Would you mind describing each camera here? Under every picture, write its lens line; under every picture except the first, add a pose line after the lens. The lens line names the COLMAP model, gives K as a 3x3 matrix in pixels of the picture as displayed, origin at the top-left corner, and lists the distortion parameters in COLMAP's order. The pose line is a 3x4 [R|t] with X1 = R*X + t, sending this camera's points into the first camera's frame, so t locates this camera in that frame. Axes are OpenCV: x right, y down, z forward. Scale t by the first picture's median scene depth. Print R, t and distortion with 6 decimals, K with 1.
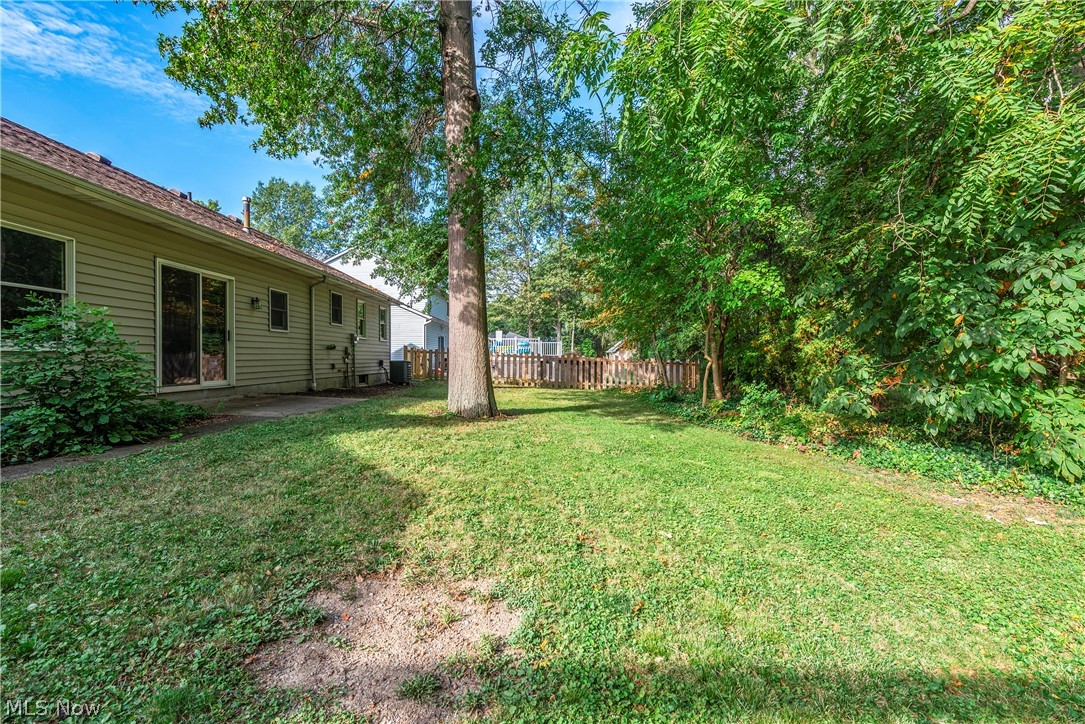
lens RADIAL K [[496.0, 0, 541.4], [0, 496.0, 364.2], [0, 0, 1]] dist [0.003204, 0.000138]
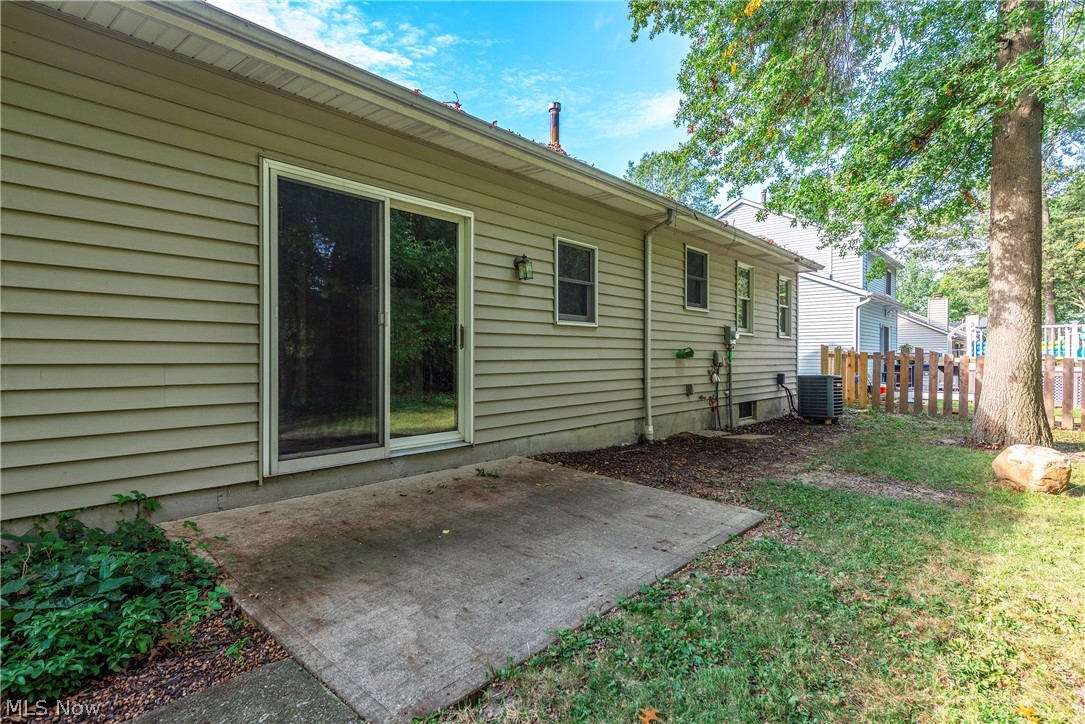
lens RADIAL K [[549.4, 0, 539.4], [0, 549.4, 363.3], [0, 0, 1]] dist [0.004731, 0.000883]
pose [[0.761584, 0.004051, -0.648054, -0.164155], [-0.004341, 0.999990, 0.001150, -0.023384], [0.648052, 0.001937, 0.761593, 0.454196]]
